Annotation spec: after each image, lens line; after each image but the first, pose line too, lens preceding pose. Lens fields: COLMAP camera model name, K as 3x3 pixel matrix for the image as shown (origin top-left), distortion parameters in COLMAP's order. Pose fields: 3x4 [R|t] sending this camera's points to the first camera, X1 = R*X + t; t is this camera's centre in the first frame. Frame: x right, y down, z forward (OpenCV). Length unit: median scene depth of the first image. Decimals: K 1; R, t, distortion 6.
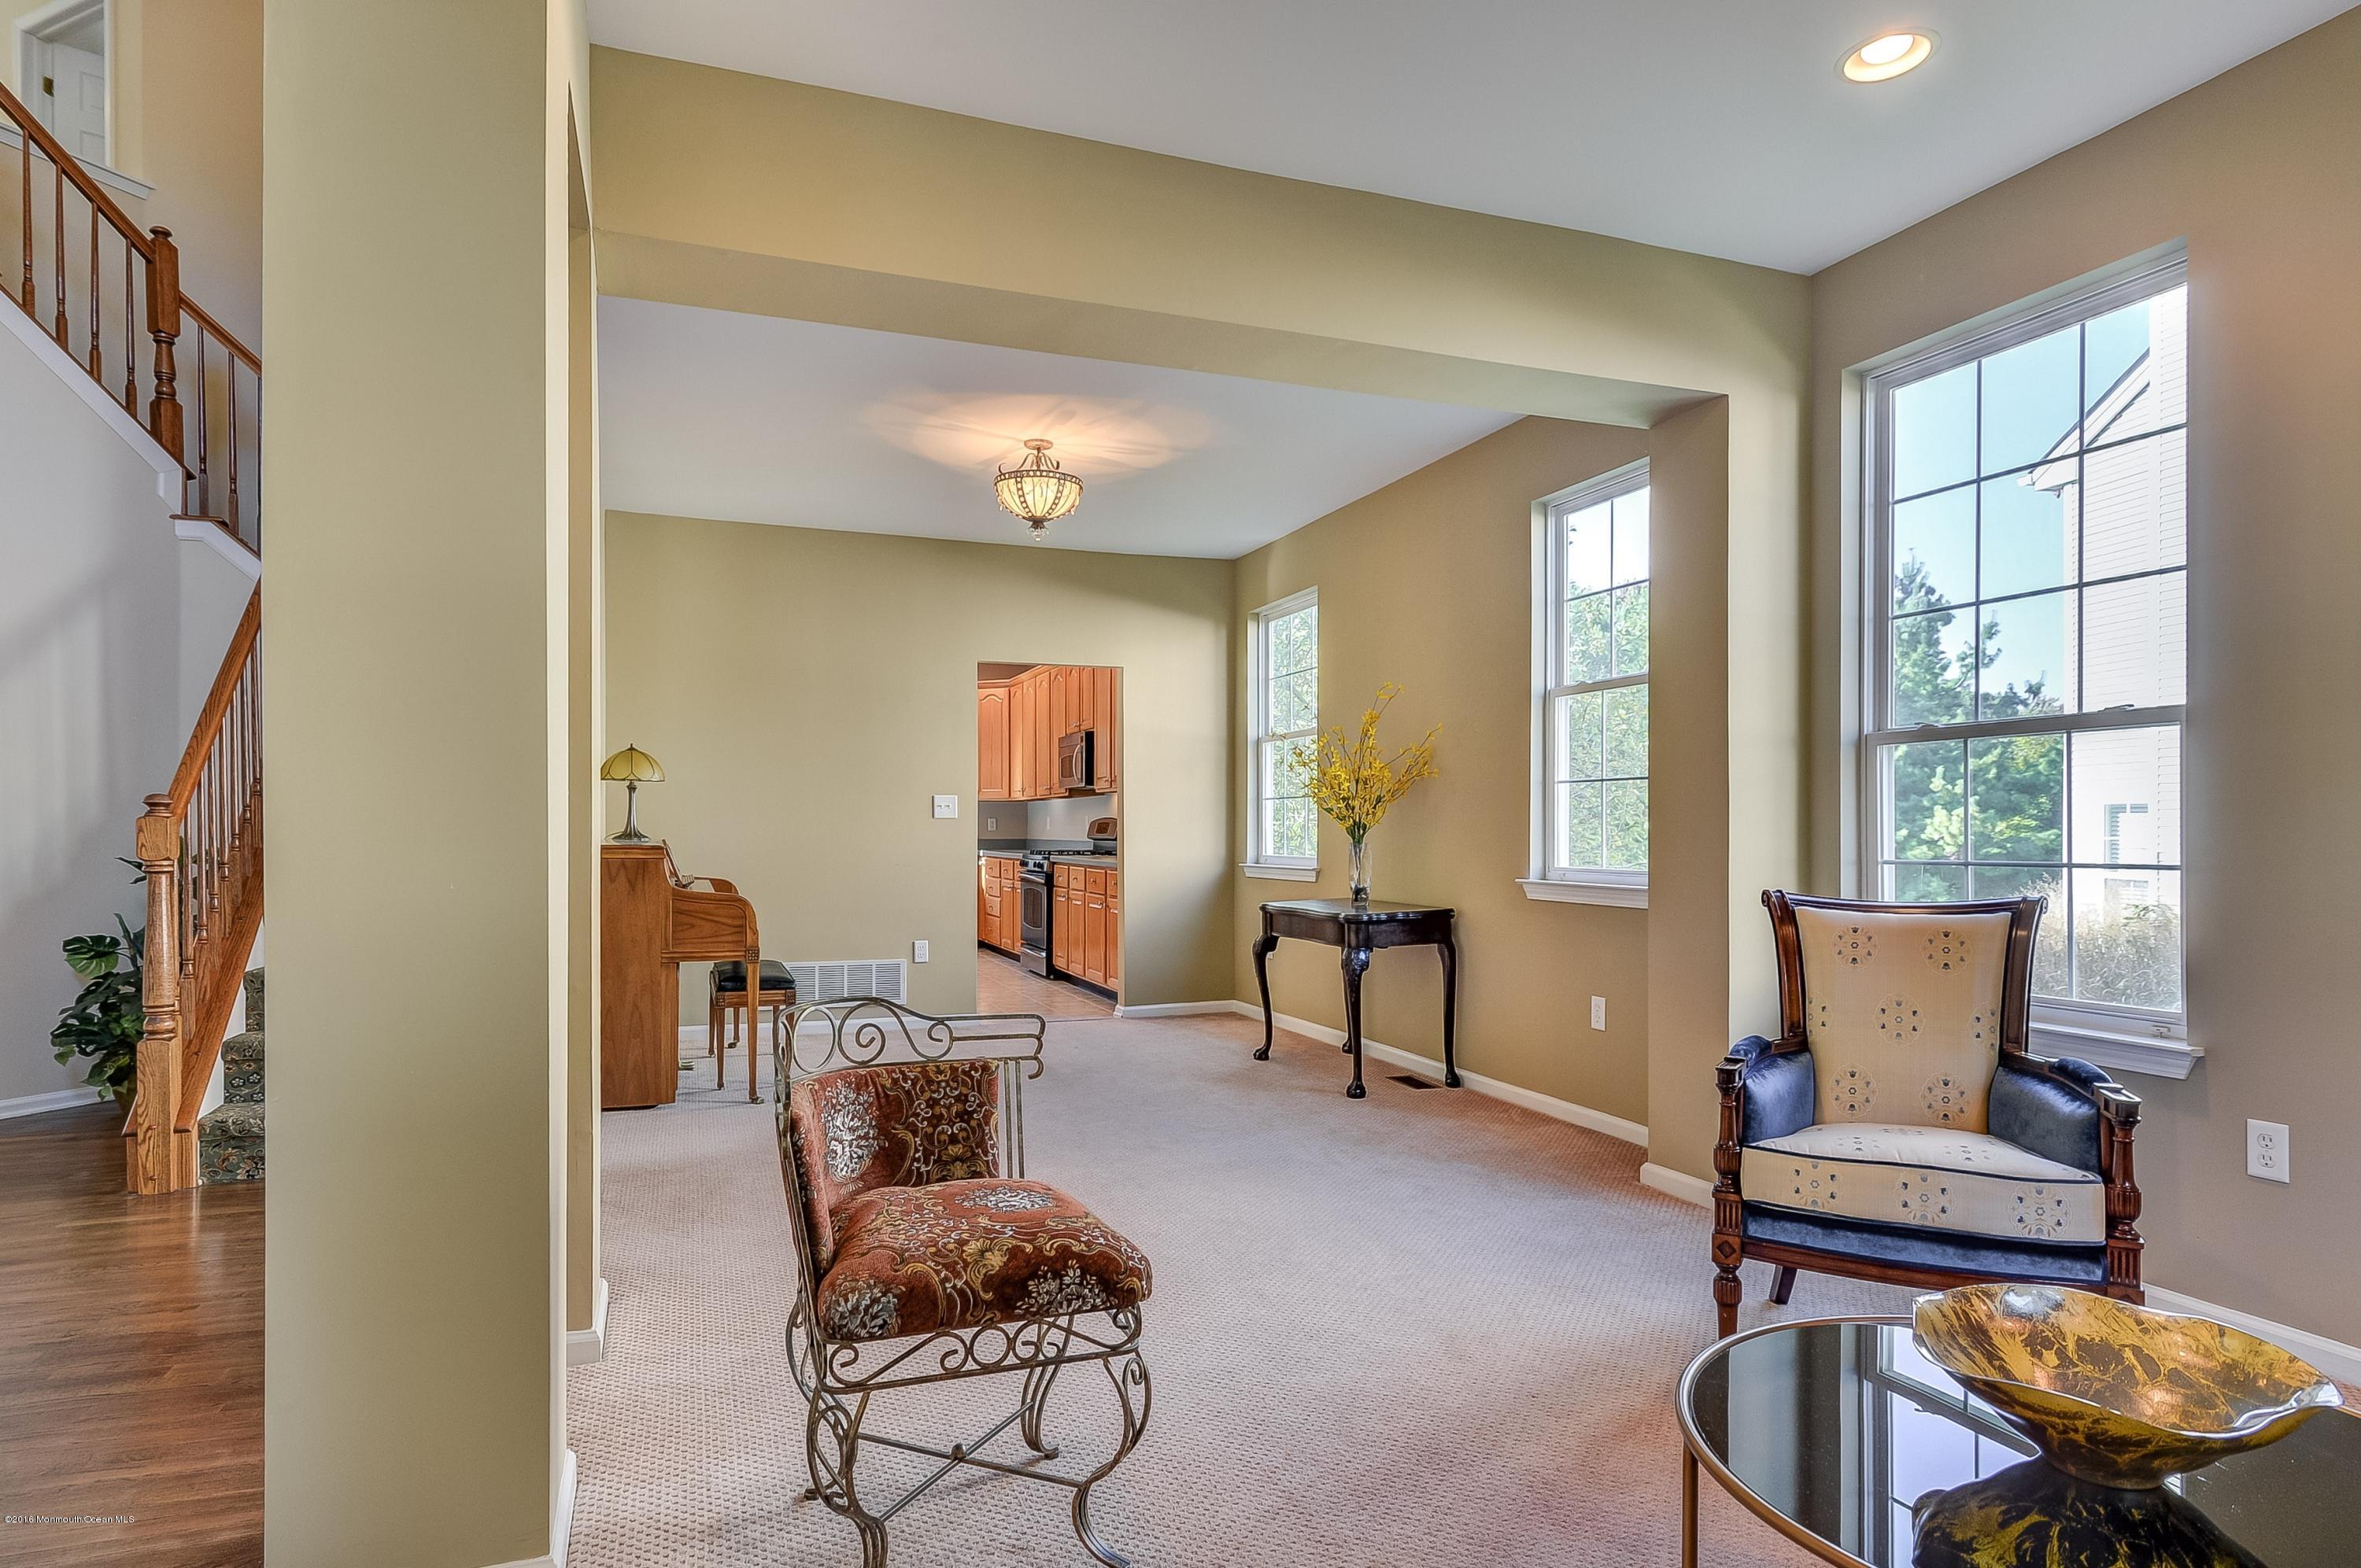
lens RADIAL K [[1329.5, 0, 1185.3], [0, 1329.5, 844.2], [0, 0, 1]] dist [0.001895, -0.000401]
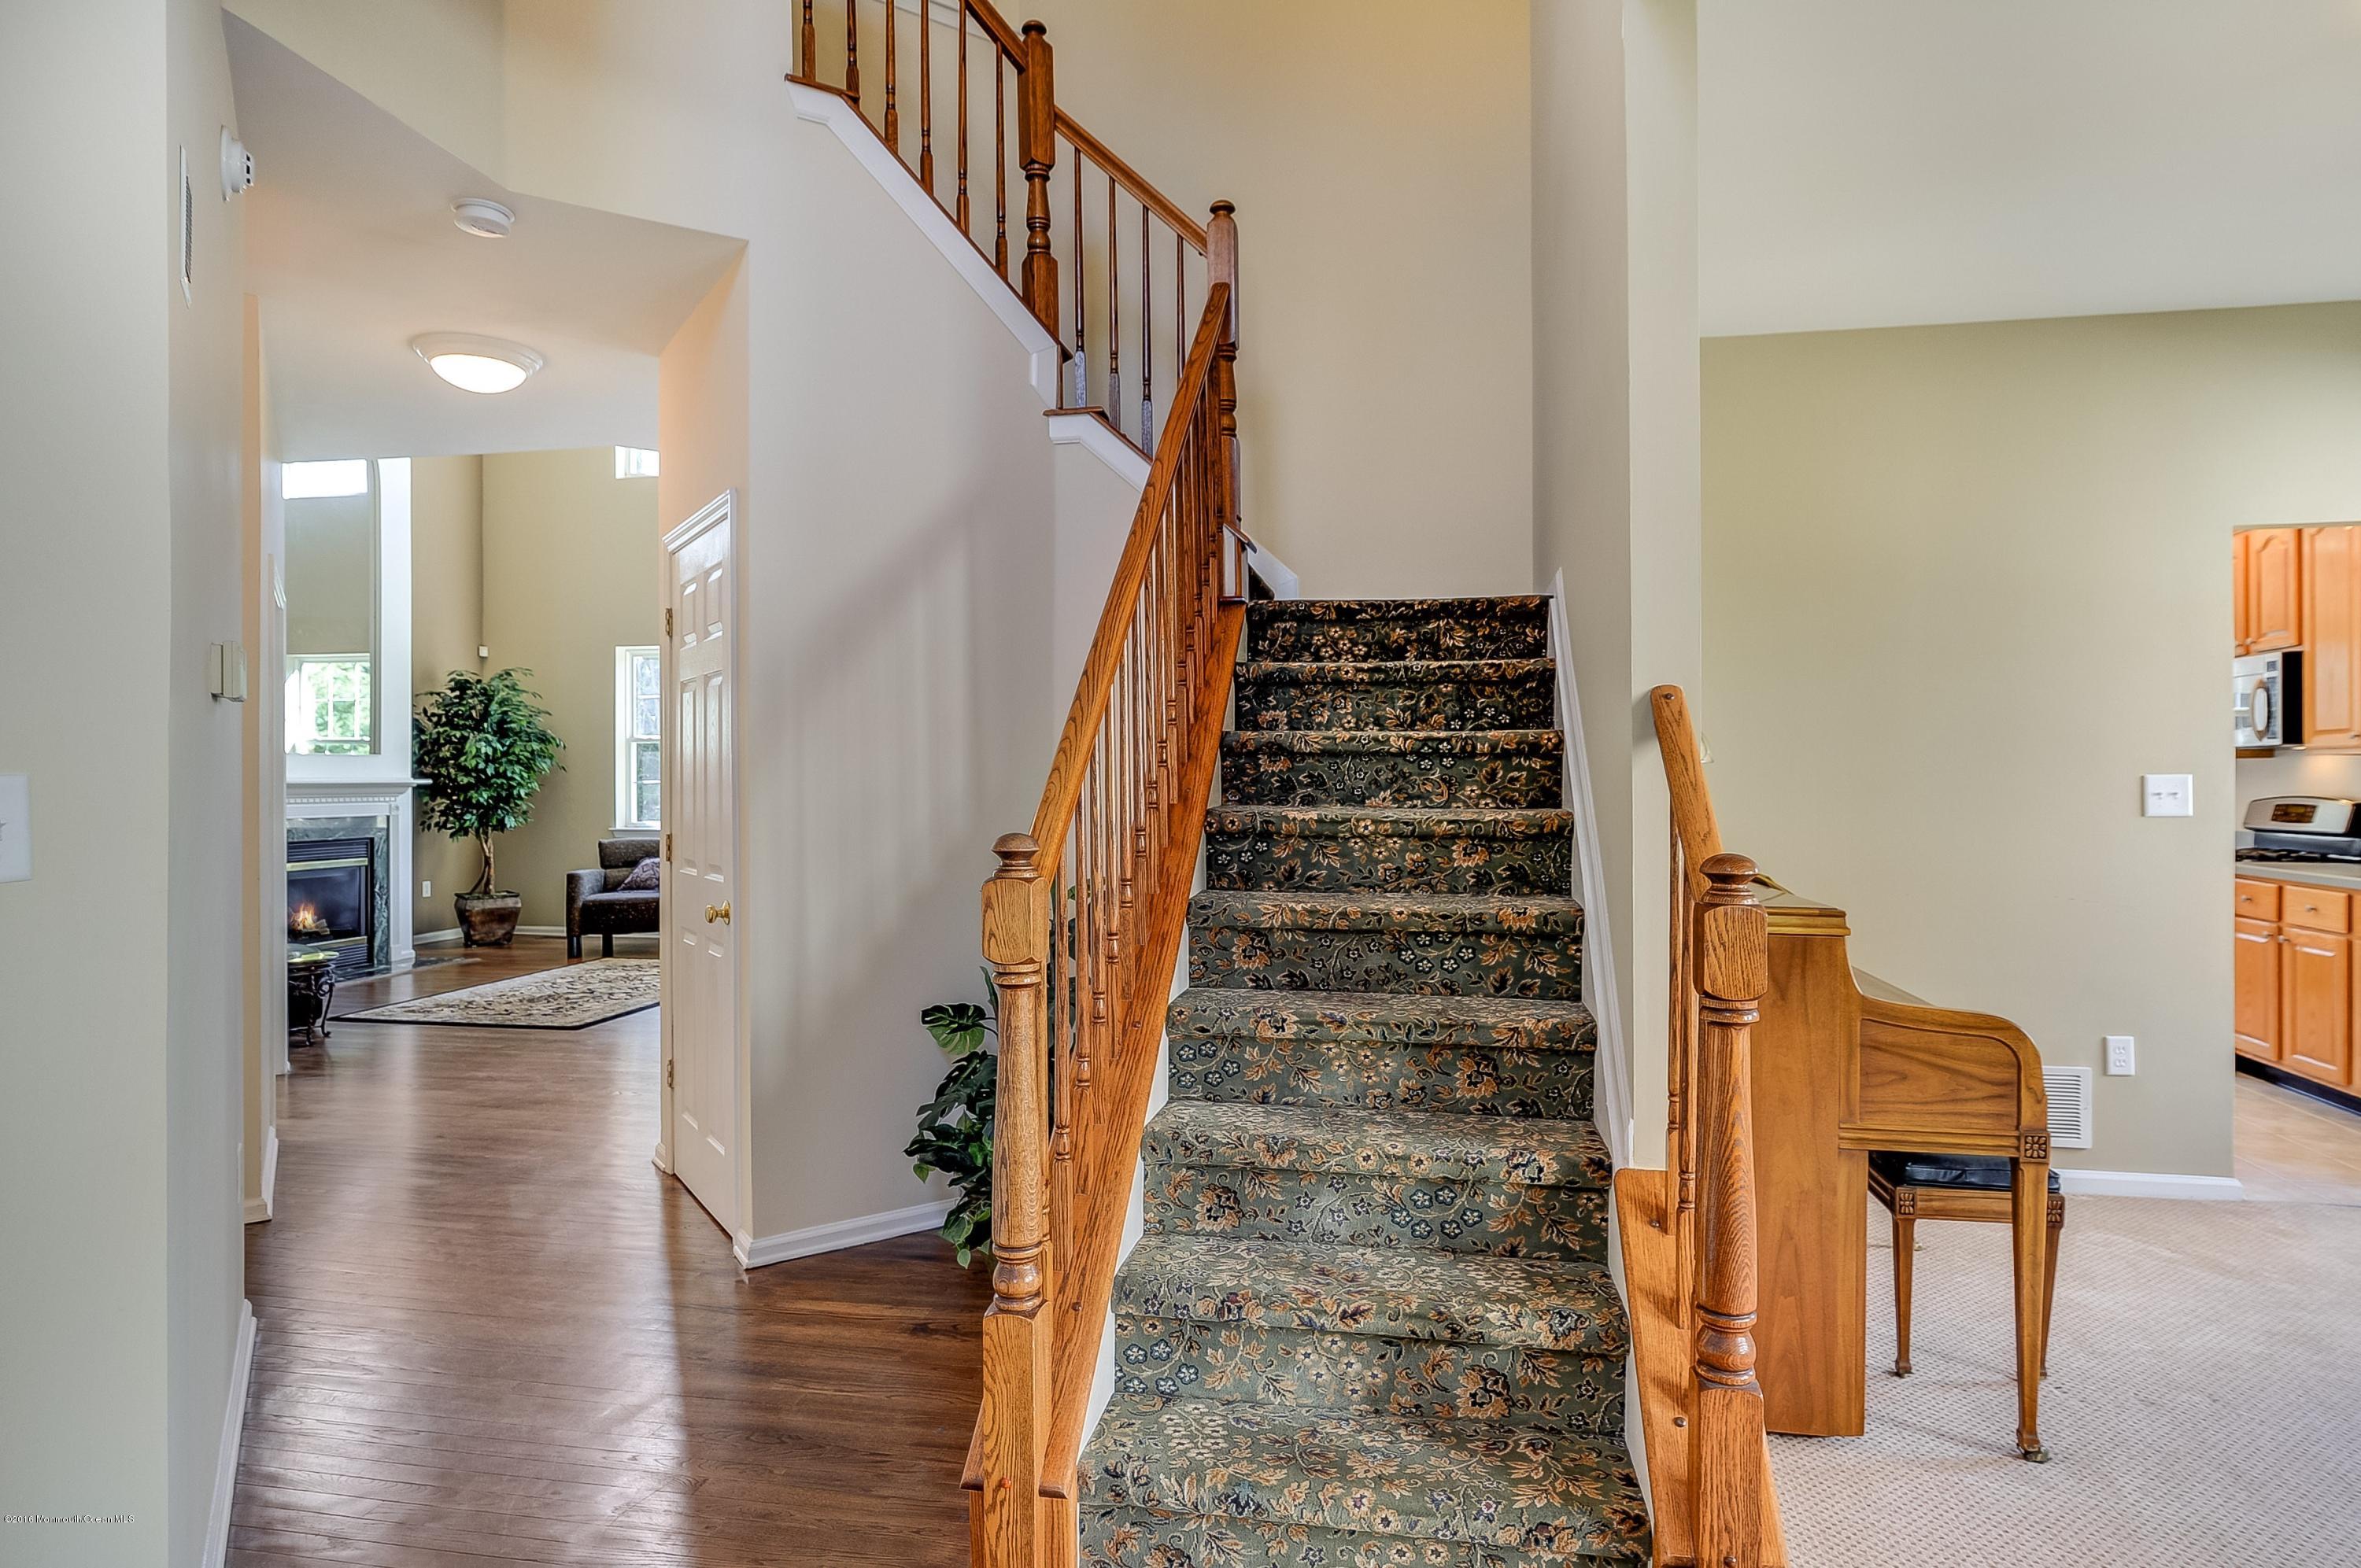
lens RADIAL K [[1283.1, 0, 1180.5], [0, 1283.1, 784.0], [0, 0, 1]] dist [0.000204, -0.000505]
pose [[0.851033, -0.002811, -0.525104, -0.326013], [-0.000006, 0.999986, -0.005363, -0.039219], [0.525112, 0.004567, 0.851021, 0.436260]]
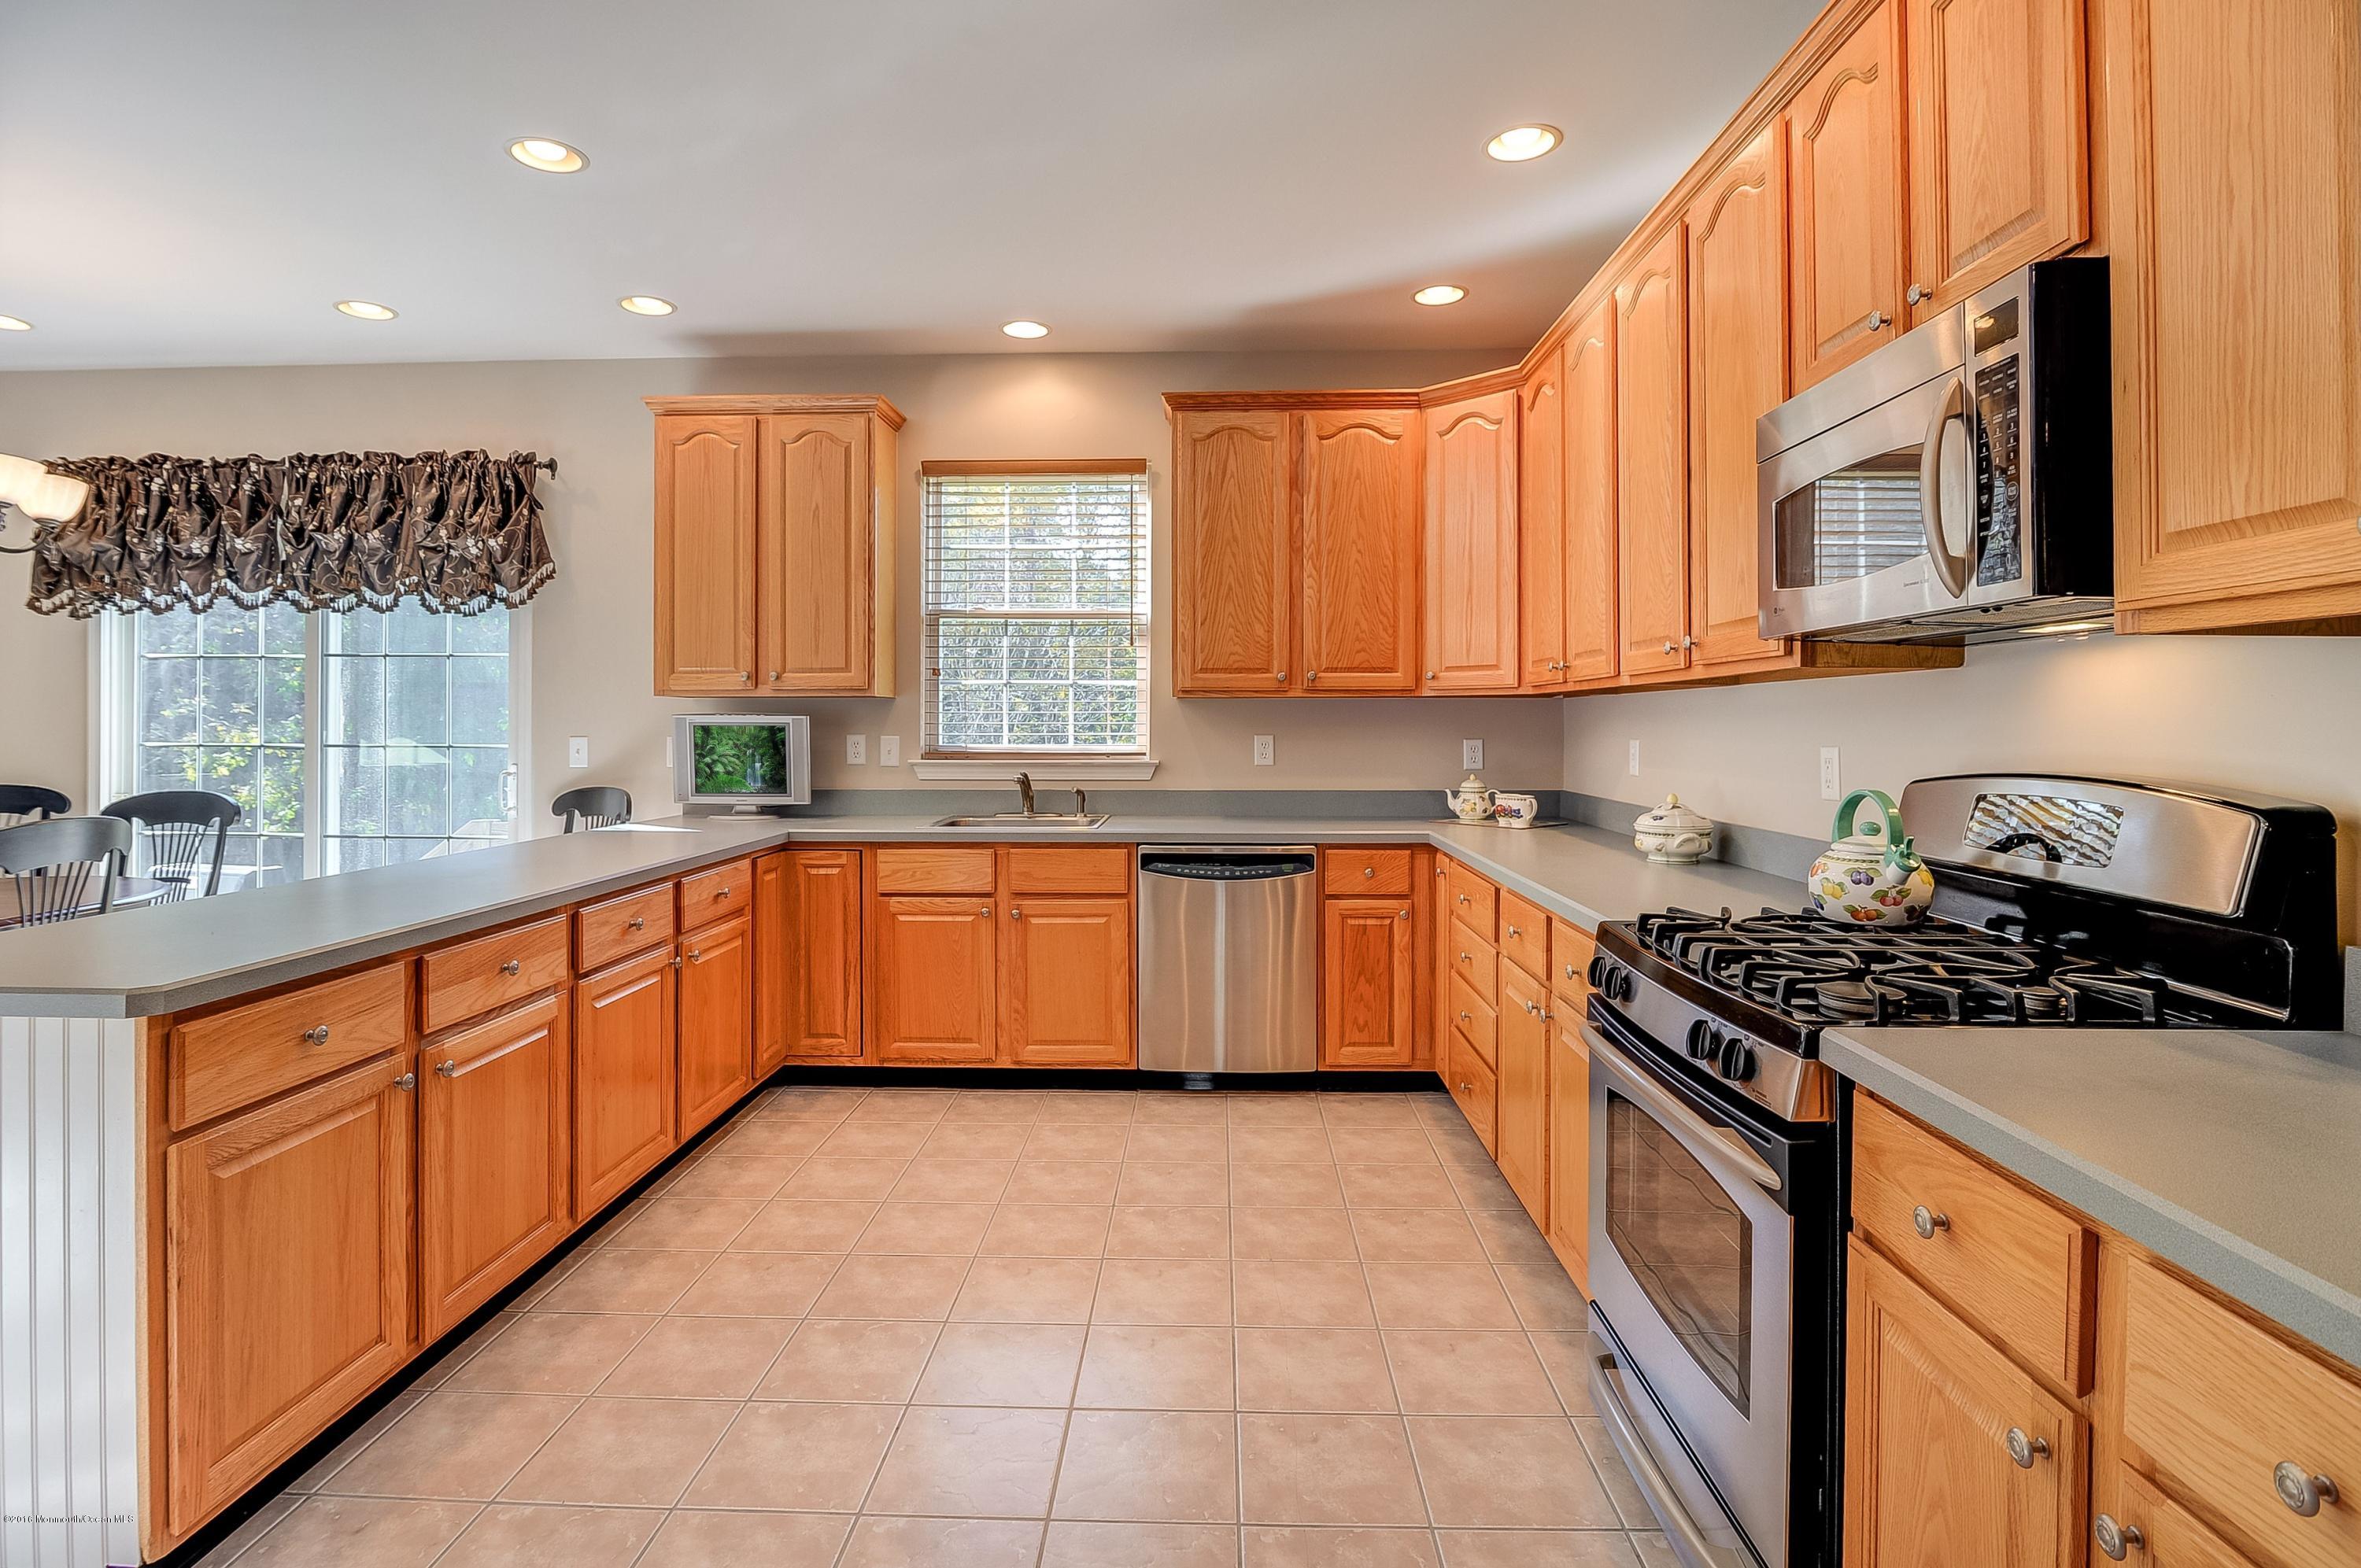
lens RADIAL K [[1126.0, 0, 1176.6], [0, 1126.0, 727.0], [0, 0, 1]] dist [0.000410, 0.000066]
pose [[0.921568, -0.004188, -0.388195, -0.202021], [0.001465, 0.999972, -0.007311, -0.045585], [0.388214, 0.006169, 0.921548, 1.404699]]
